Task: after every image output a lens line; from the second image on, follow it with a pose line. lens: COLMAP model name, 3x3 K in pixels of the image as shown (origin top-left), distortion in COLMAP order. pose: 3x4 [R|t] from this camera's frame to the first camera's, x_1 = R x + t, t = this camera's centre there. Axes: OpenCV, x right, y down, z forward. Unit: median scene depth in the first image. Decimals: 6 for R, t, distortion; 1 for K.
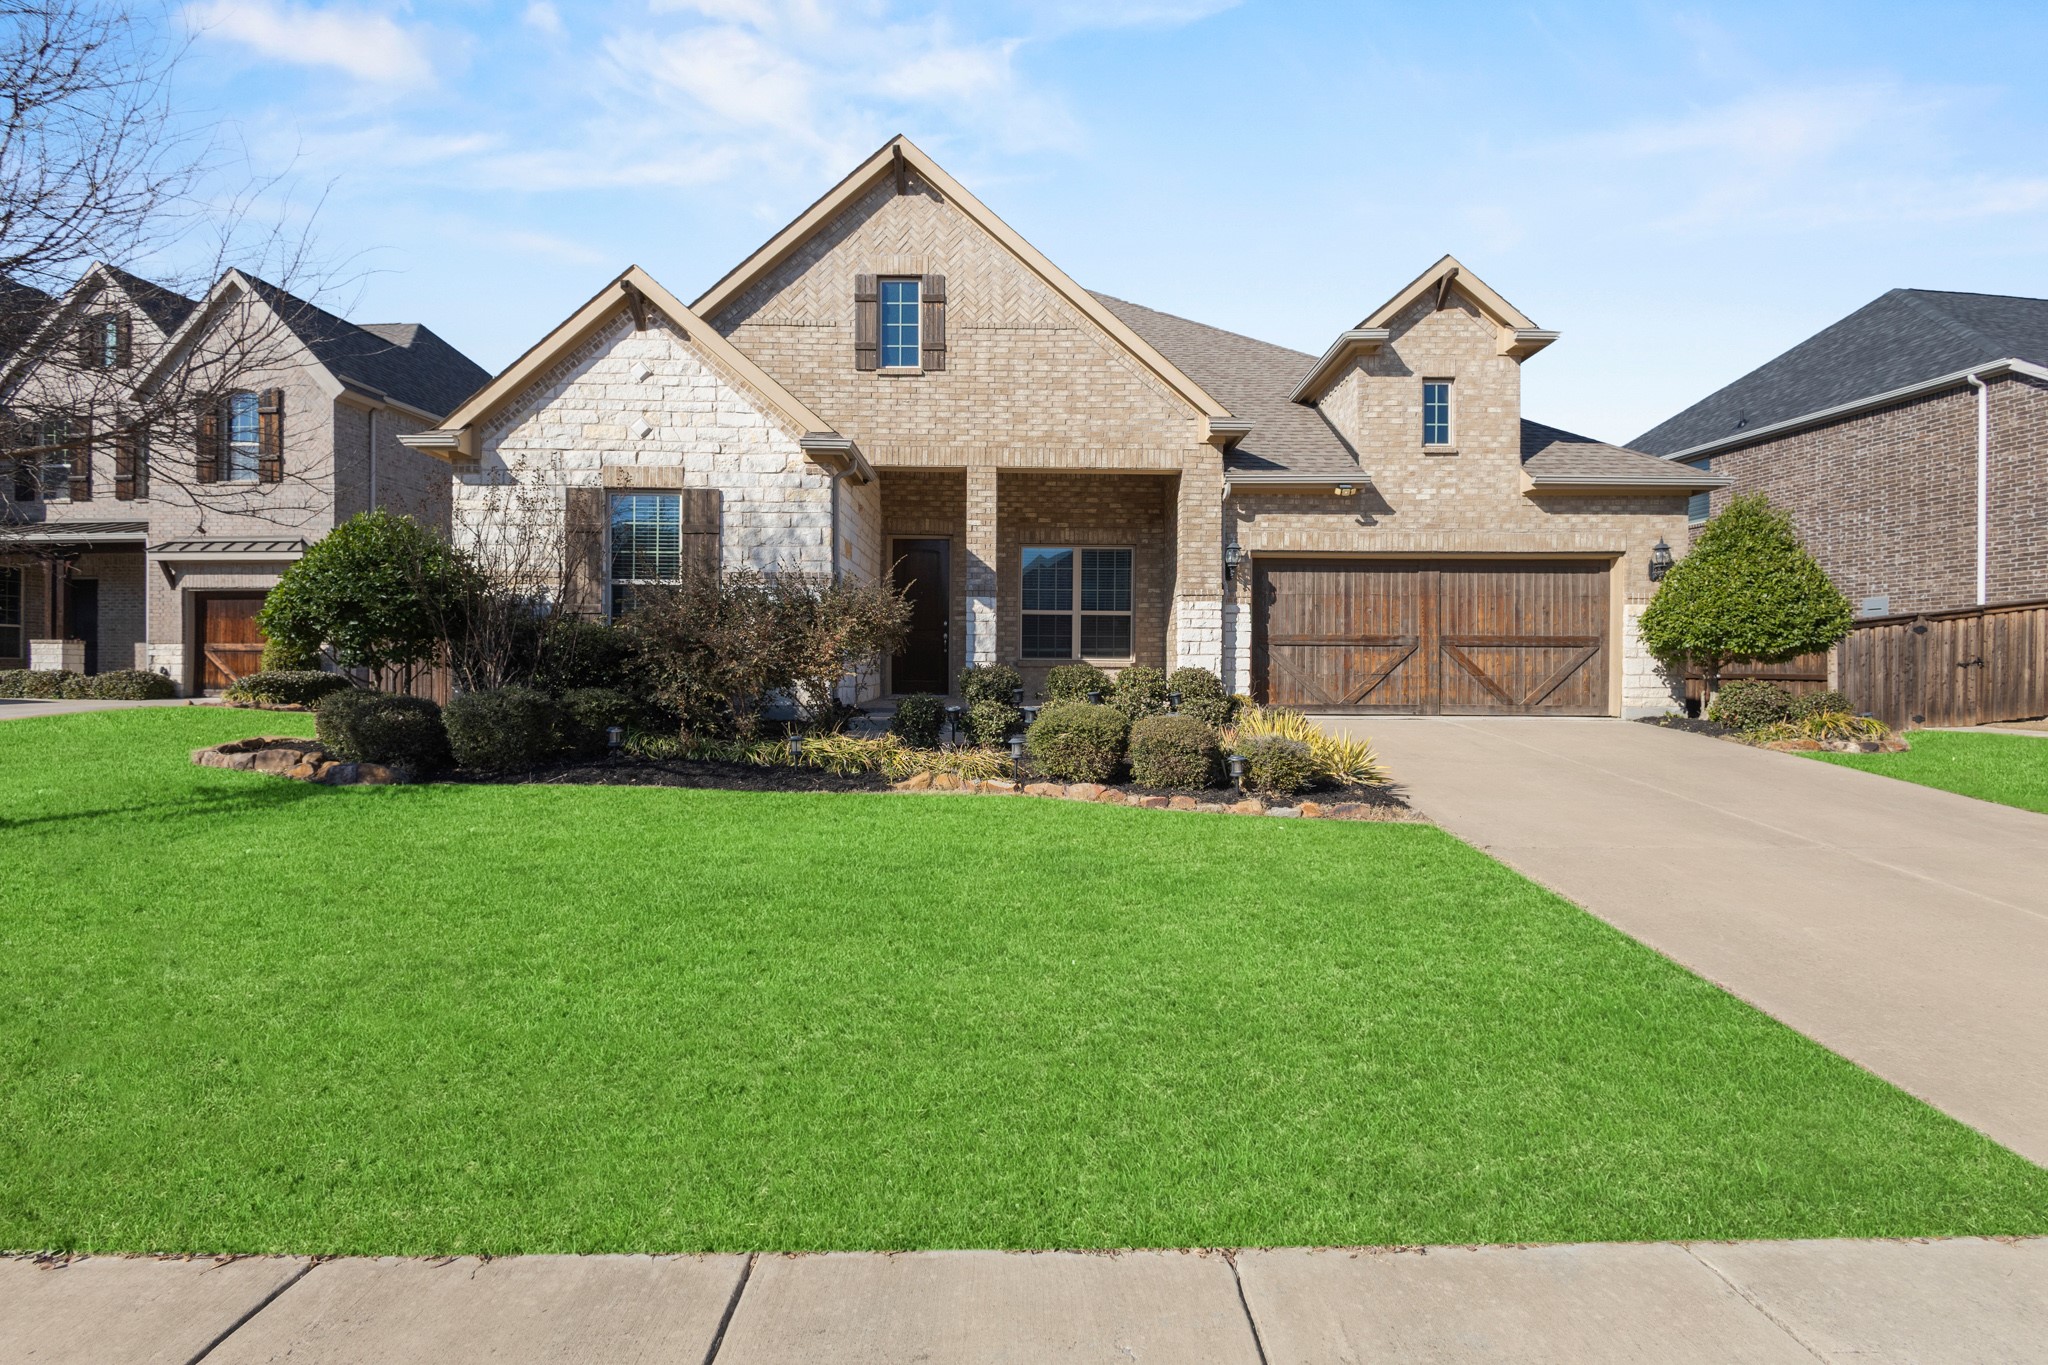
lens RADIAL K [[944.5, 0, 1021.7], [0, 944.5, 671.6], [0, 0, 1]] dist [0.011456, 0.000105]
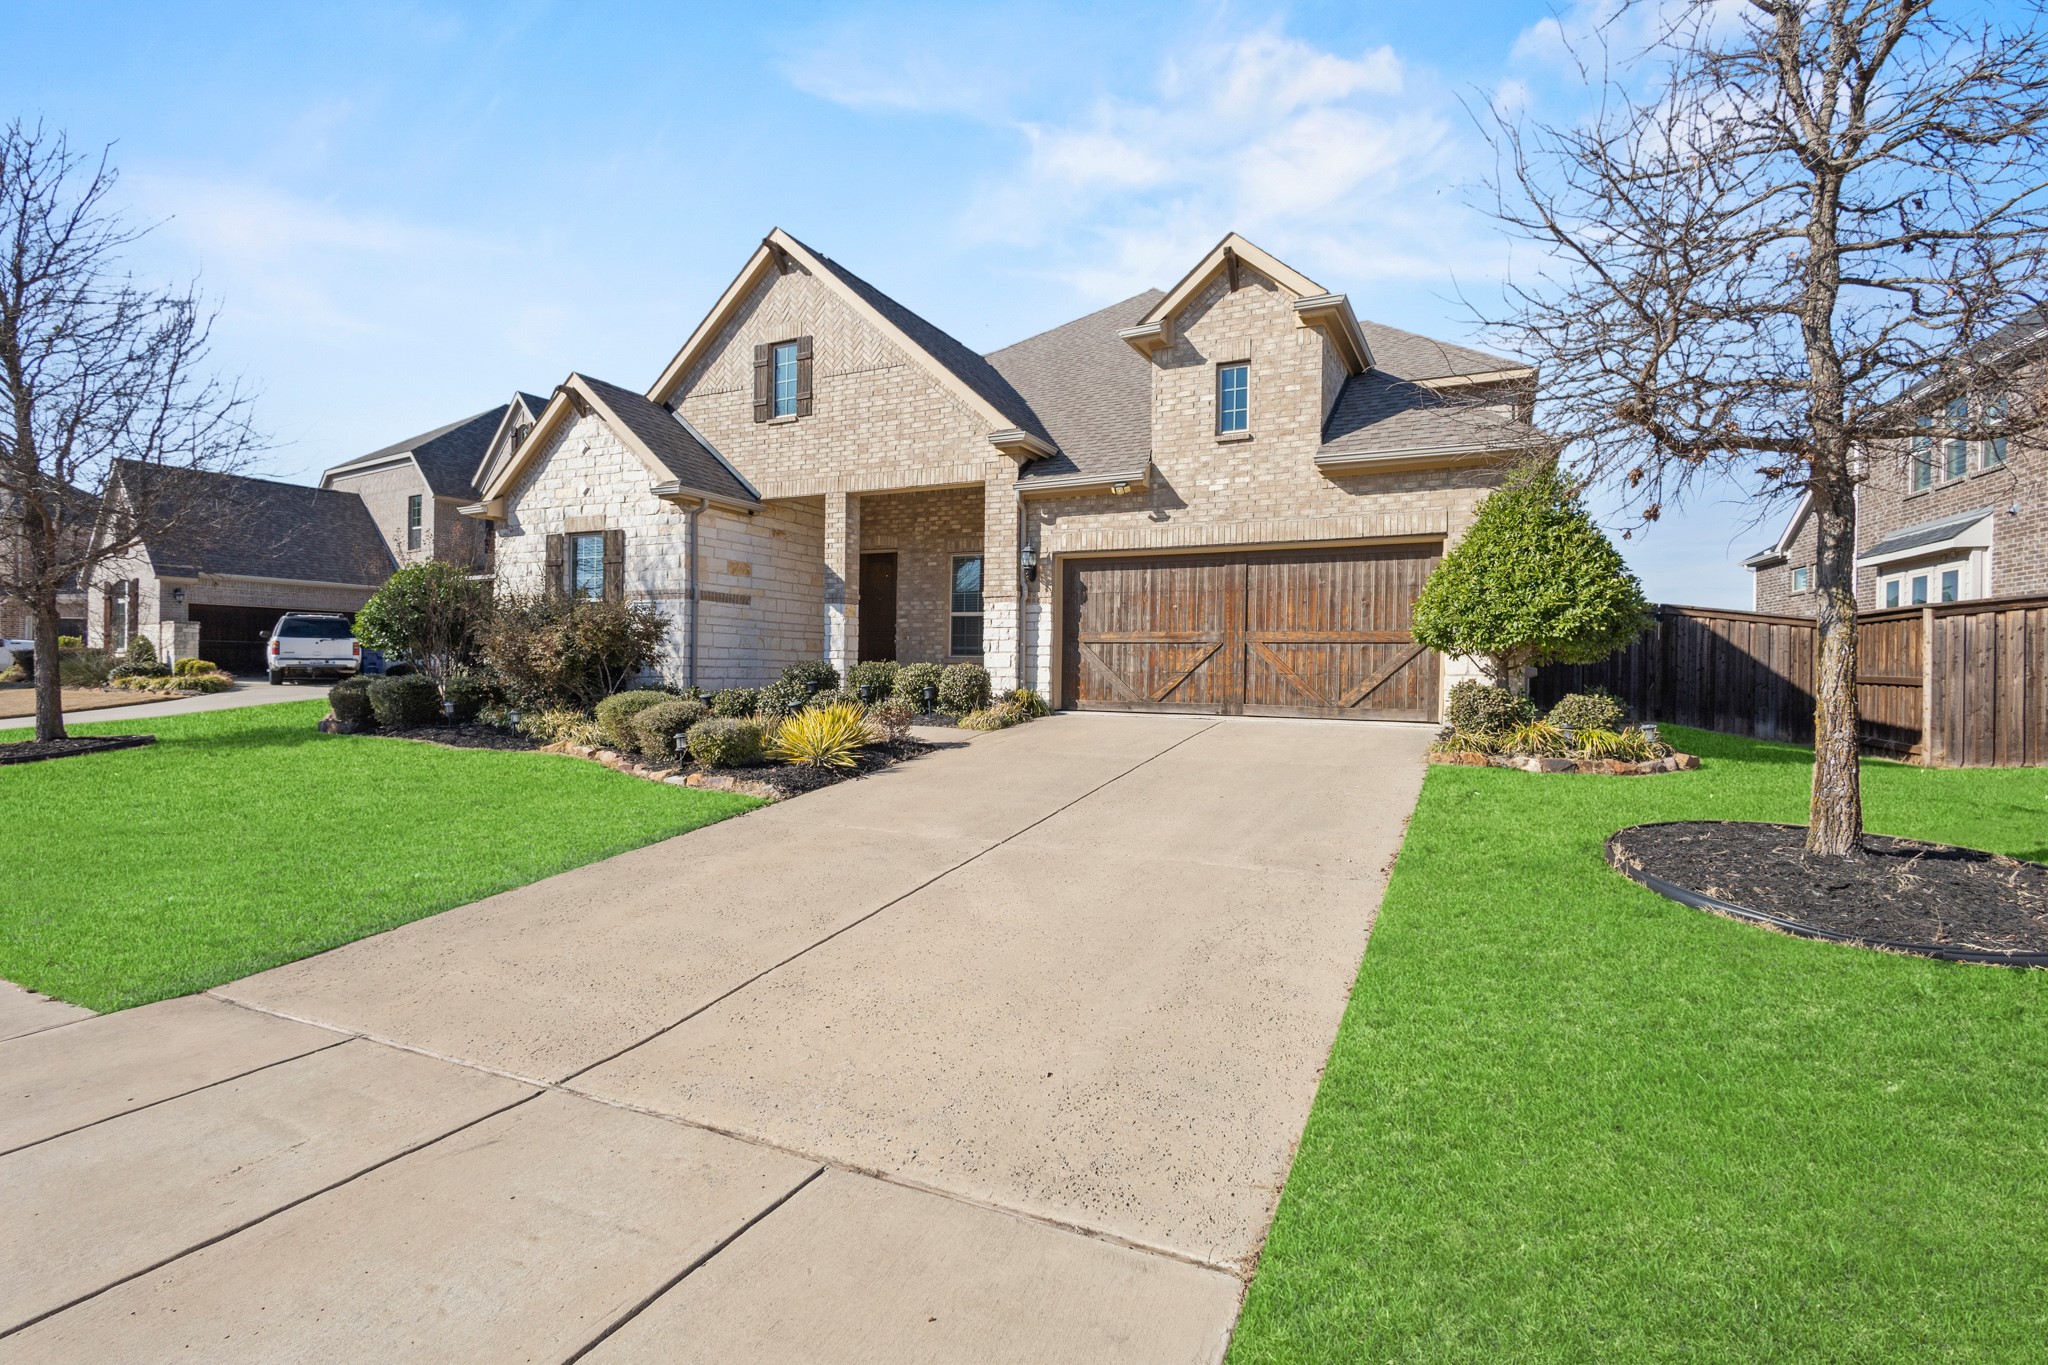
lens RADIAL K [[955.6, 0, 1021.7], [0, 955.6, 666.9], [0, 0, 1]] dist [0.010541, -0.000326]
pose [[0.888314, 0.005483, -0.459204, 0.695656], [-0.006950, 0.999975, -0.001505, 0.000021], [0.459184, 0.004528, 0.888330, 0.048244]]
